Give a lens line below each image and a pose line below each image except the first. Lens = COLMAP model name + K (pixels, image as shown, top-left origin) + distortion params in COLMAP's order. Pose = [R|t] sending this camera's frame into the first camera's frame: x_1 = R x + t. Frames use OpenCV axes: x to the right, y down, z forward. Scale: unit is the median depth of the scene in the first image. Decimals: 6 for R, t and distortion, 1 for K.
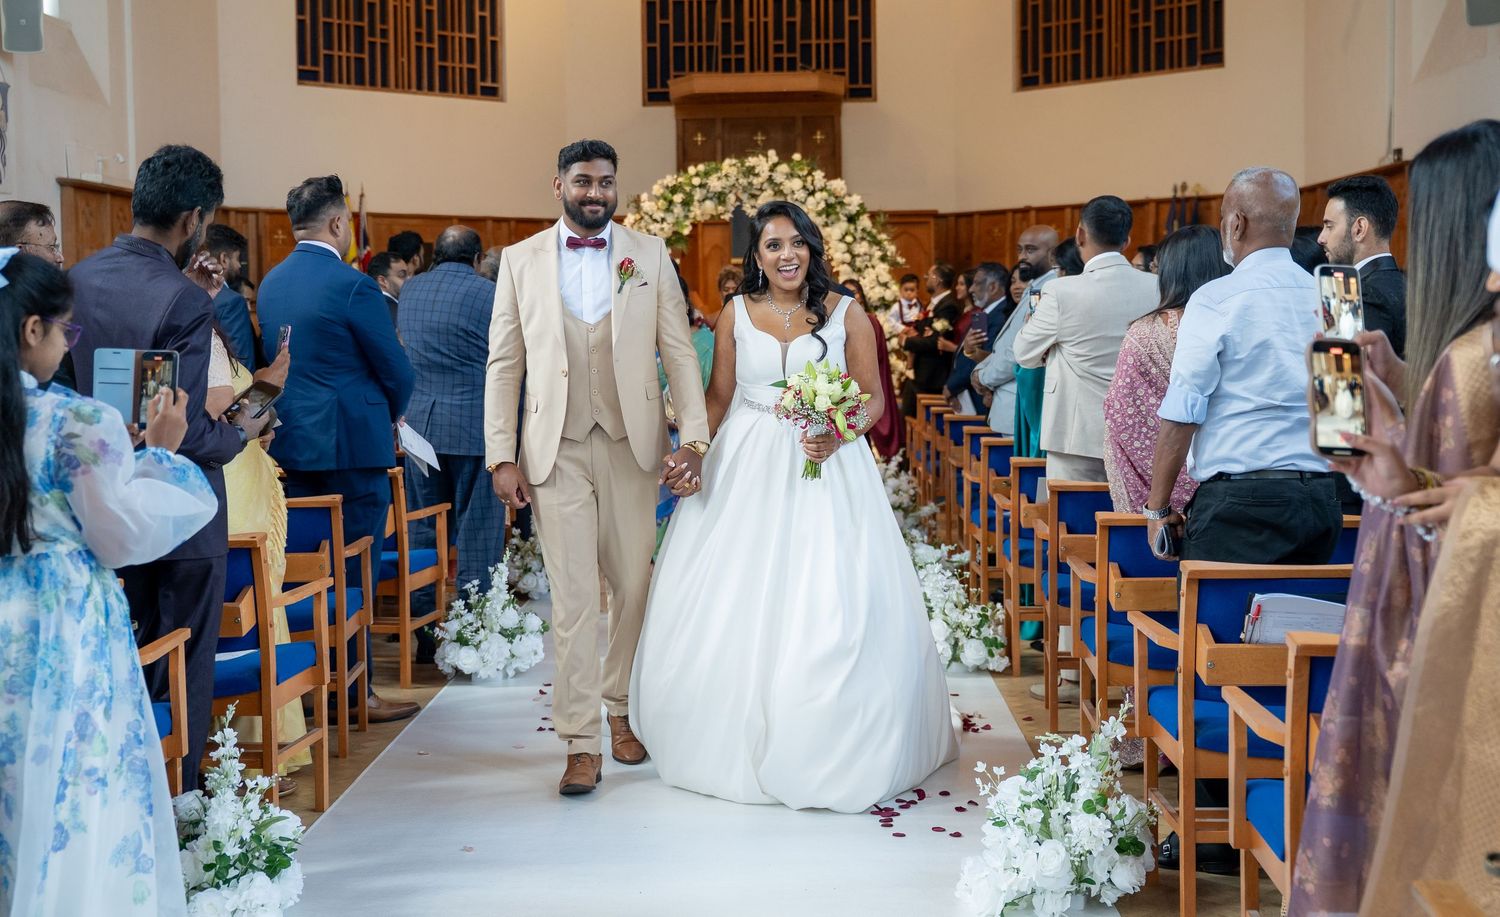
lens RADIAL K [[1930.8, 0, 750.0], [0, 1930.8, 458.5], [0, 0, 1]] dist [0.148622, 0.042716]
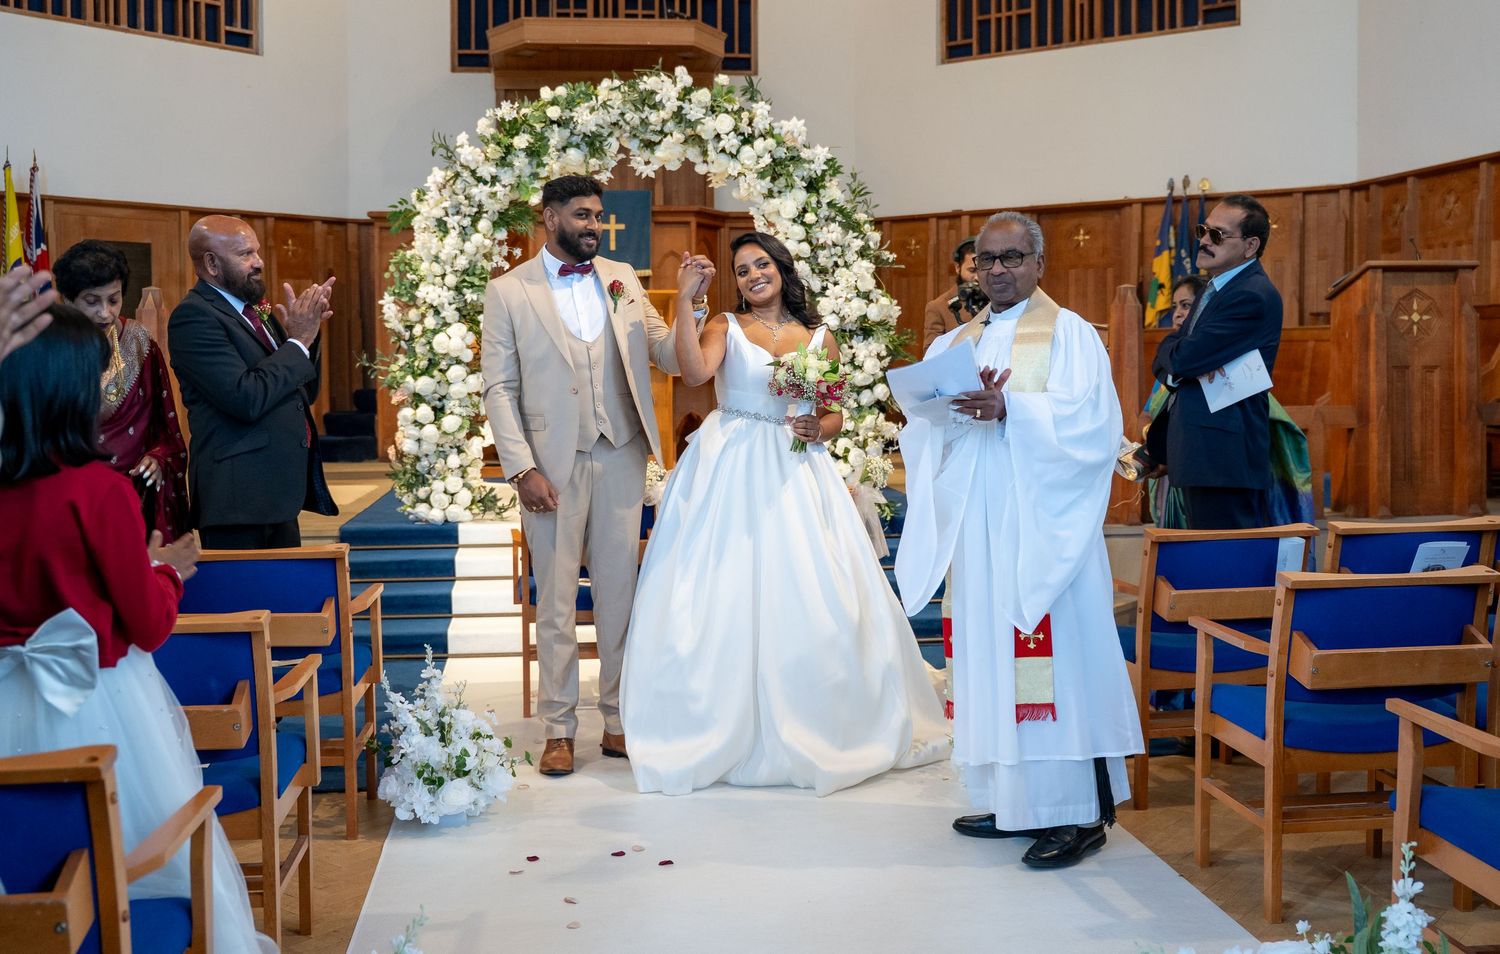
lens RADIAL K [[1703.8, 0, 822.1], [0, 1703.8, 479.0], [0, 0, 1]] dist [0.011508, -0.191131]
pose [[0.986850, -0.006429, 0.161508, -0.031042], [0.006402, 0.999979, 0.000686, -0.032819], [-0.161510, 0.000357, 0.986871, 0.477778]]
